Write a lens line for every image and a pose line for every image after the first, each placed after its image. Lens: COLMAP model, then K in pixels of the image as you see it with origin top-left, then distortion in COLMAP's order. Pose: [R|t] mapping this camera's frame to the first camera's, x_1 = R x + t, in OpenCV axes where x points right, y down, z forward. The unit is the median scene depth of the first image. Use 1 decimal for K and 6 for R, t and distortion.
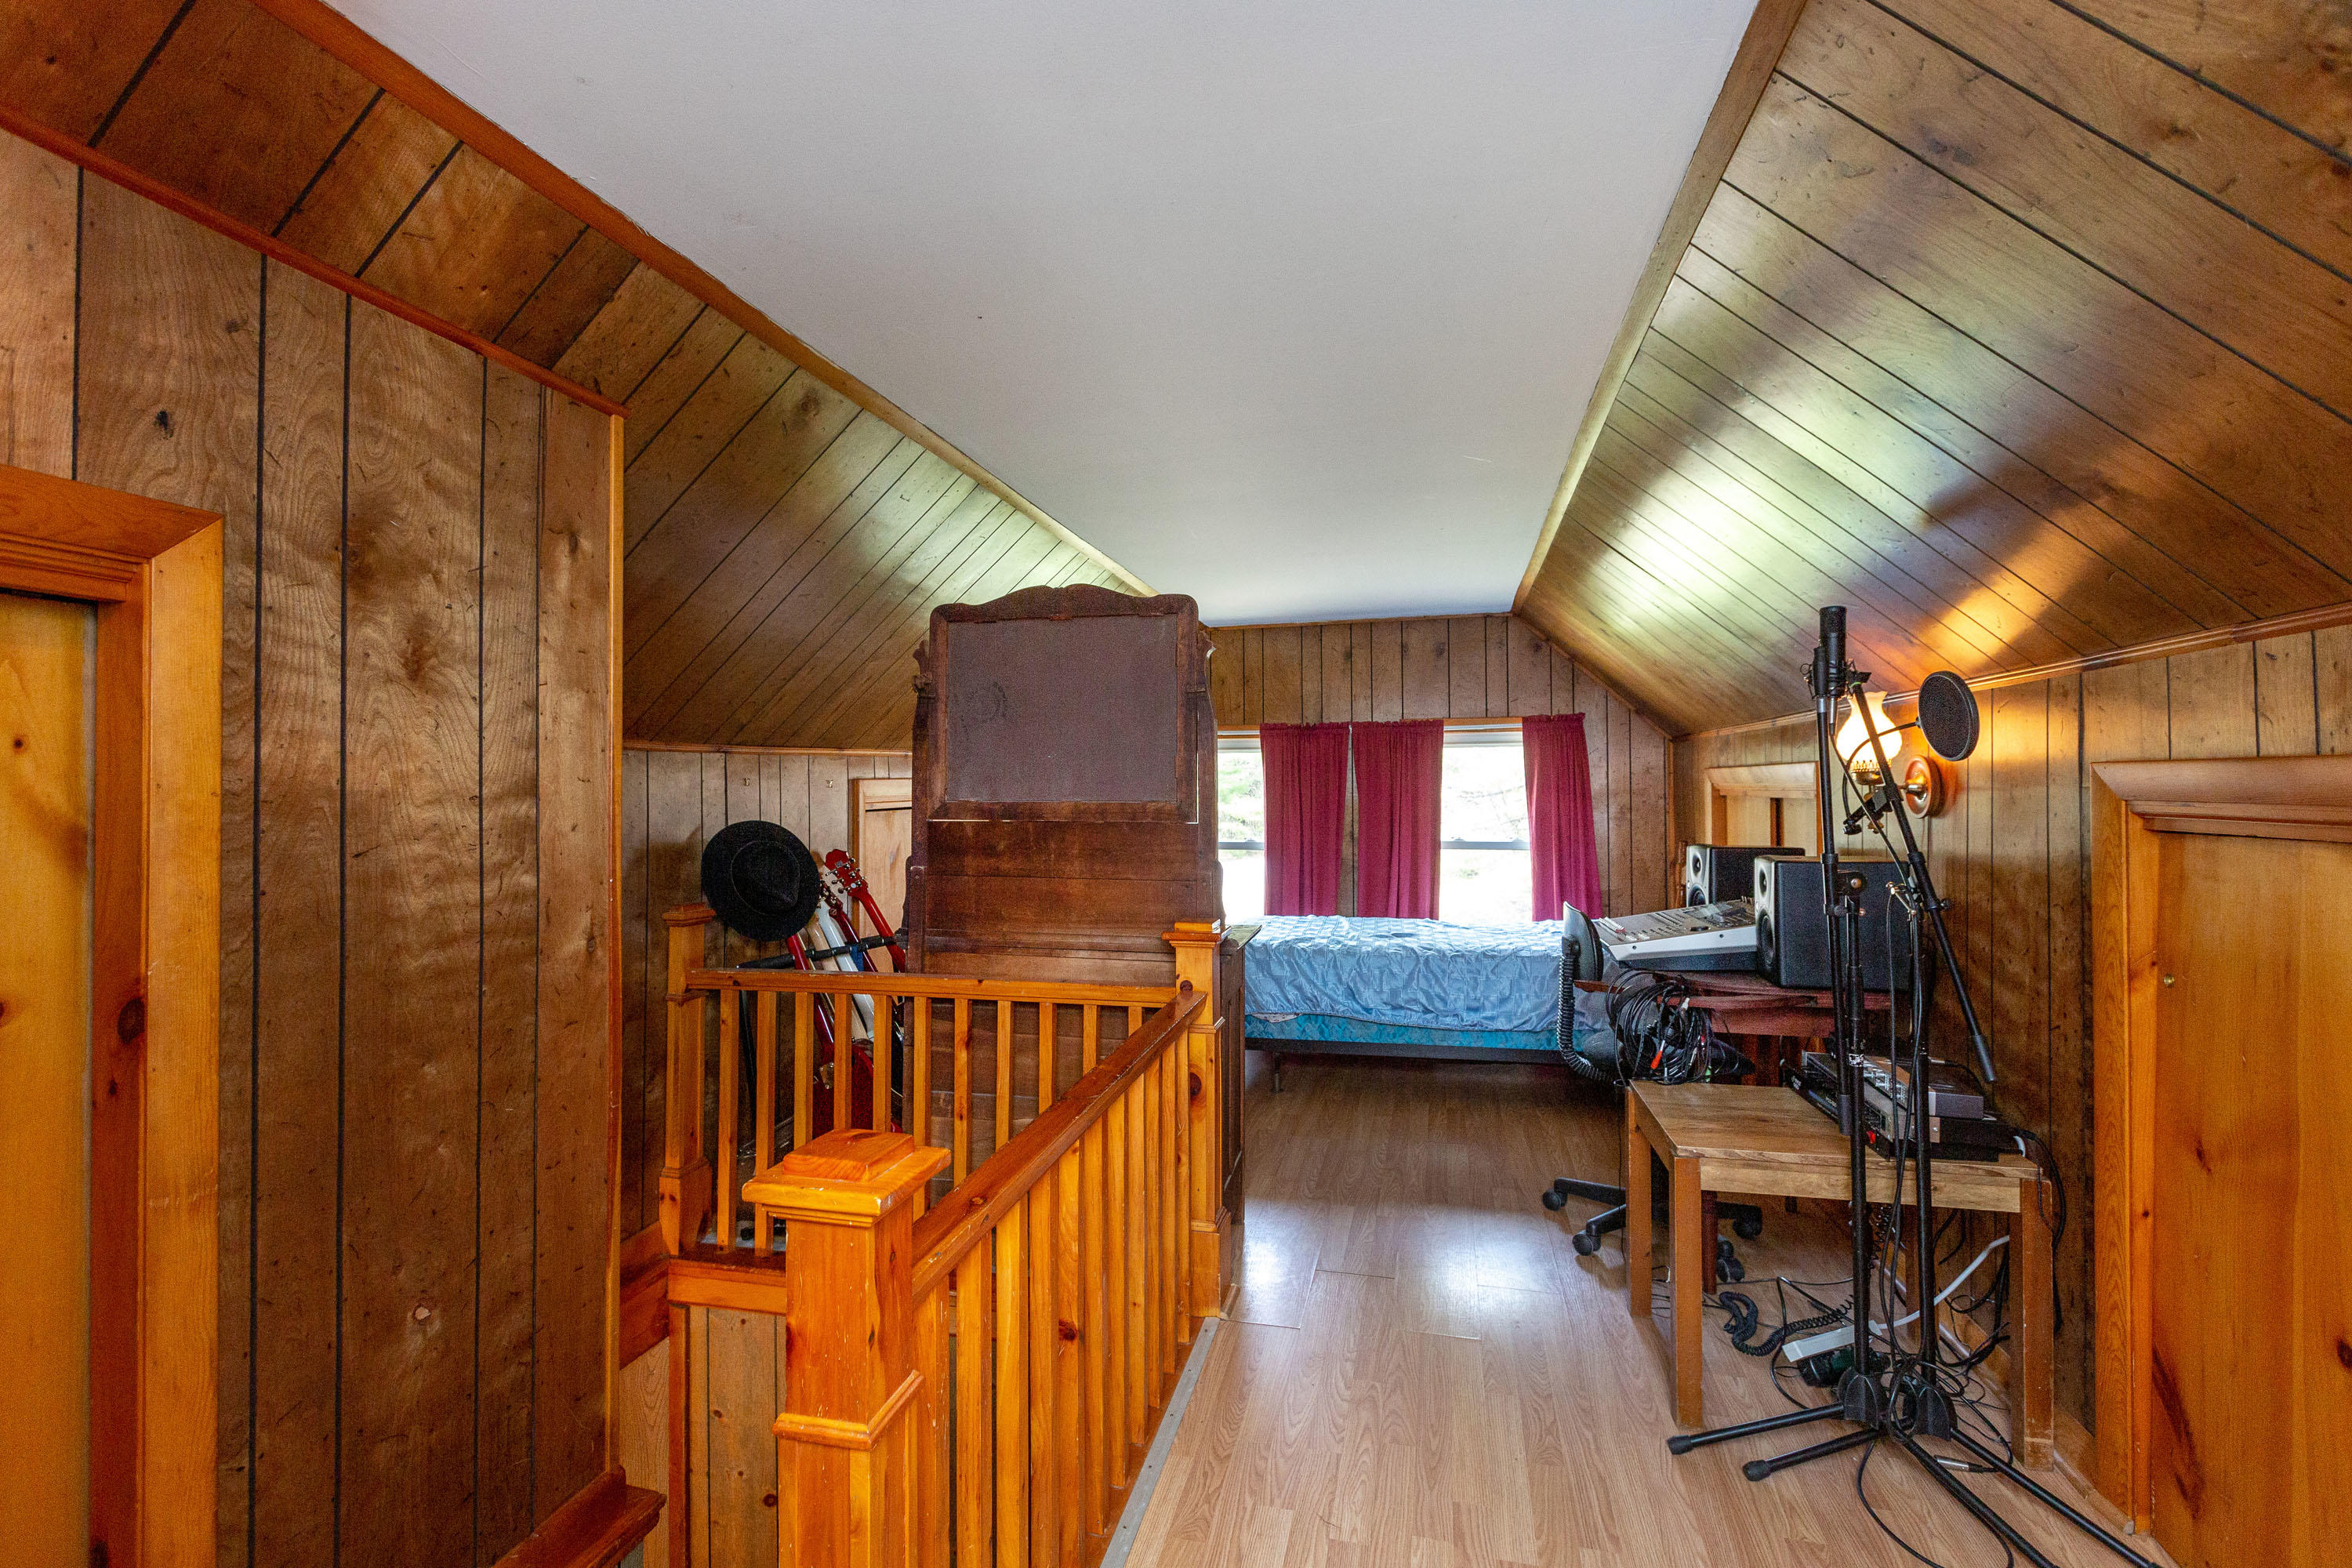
lens RADIAL K [[1061.9, 0, 1178.4], [0, 1061.9, 771.3], [0, 0, 1]] dist [0.000610, -0.000068]
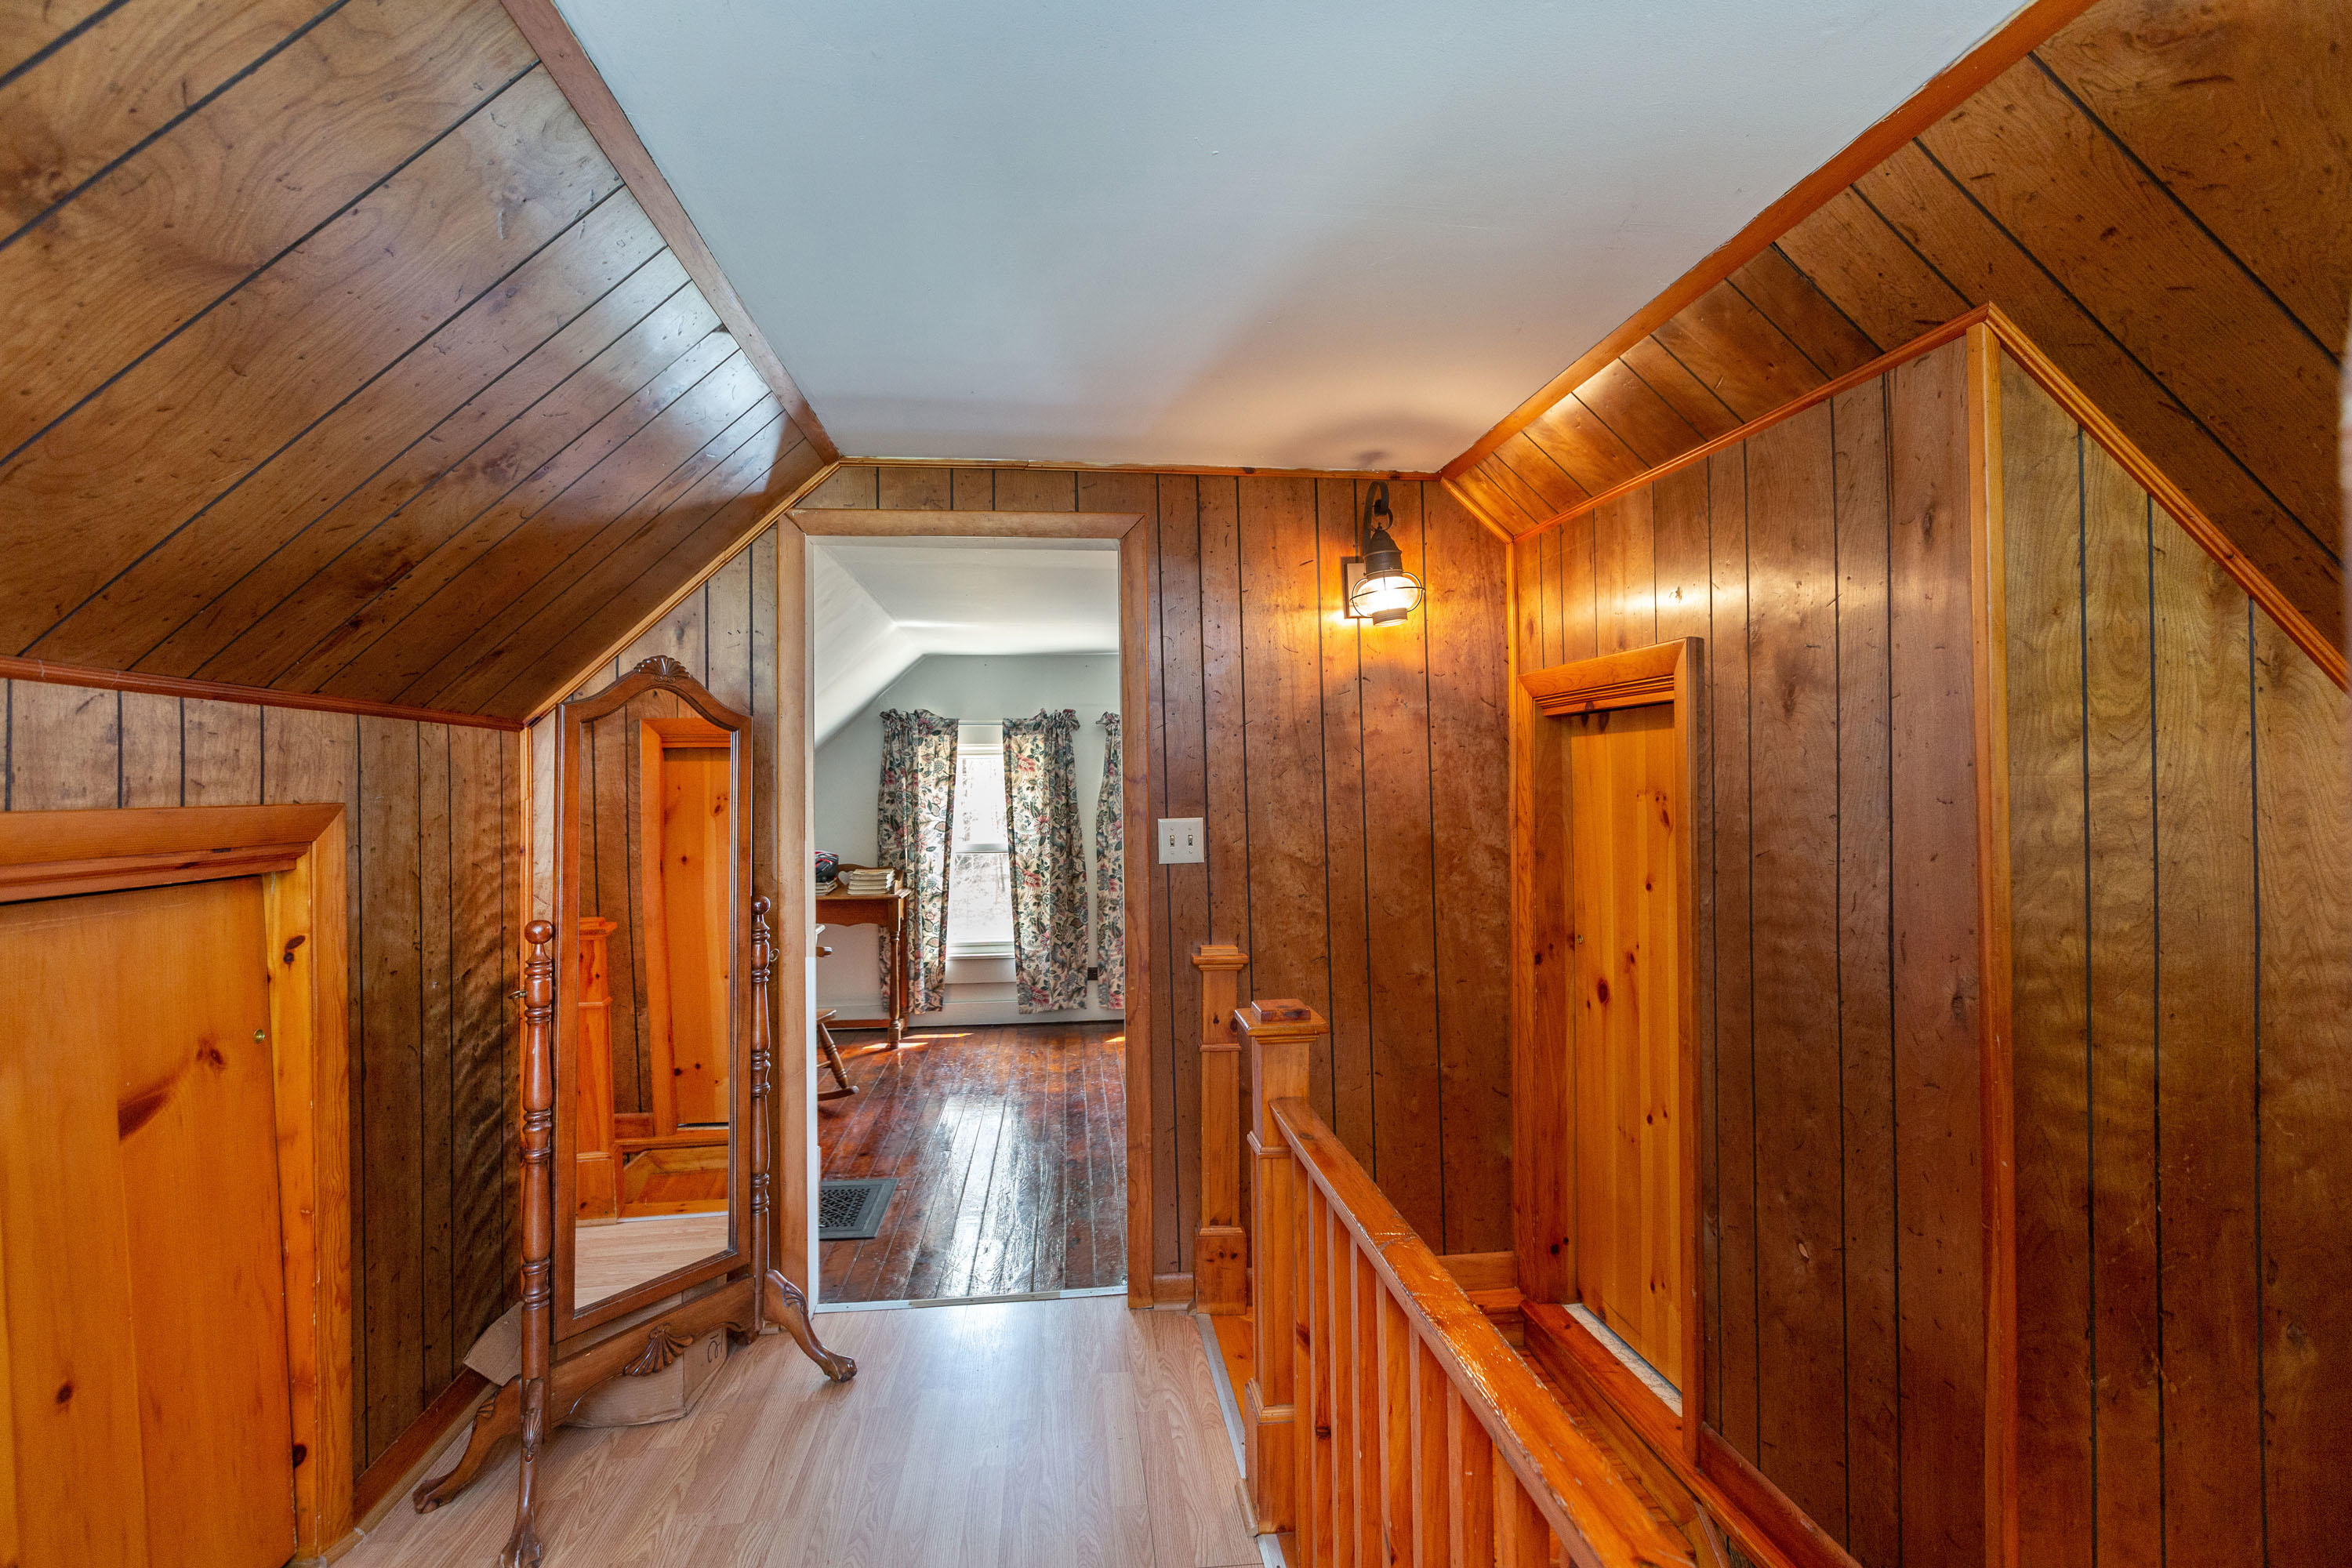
lens RADIAL K [[1061.9, 0, 1178.4], [0, 1061.9, 771.3], [0, 0, 1]] dist [0.000610, -0.000068]
pose [[-0.933475, 0.022571, -0.357932, 0.324585], [0.029099, 0.999494, -0.012860, -0.026543], [0.357461, -0.022420, -0.933659, 1.735647]]
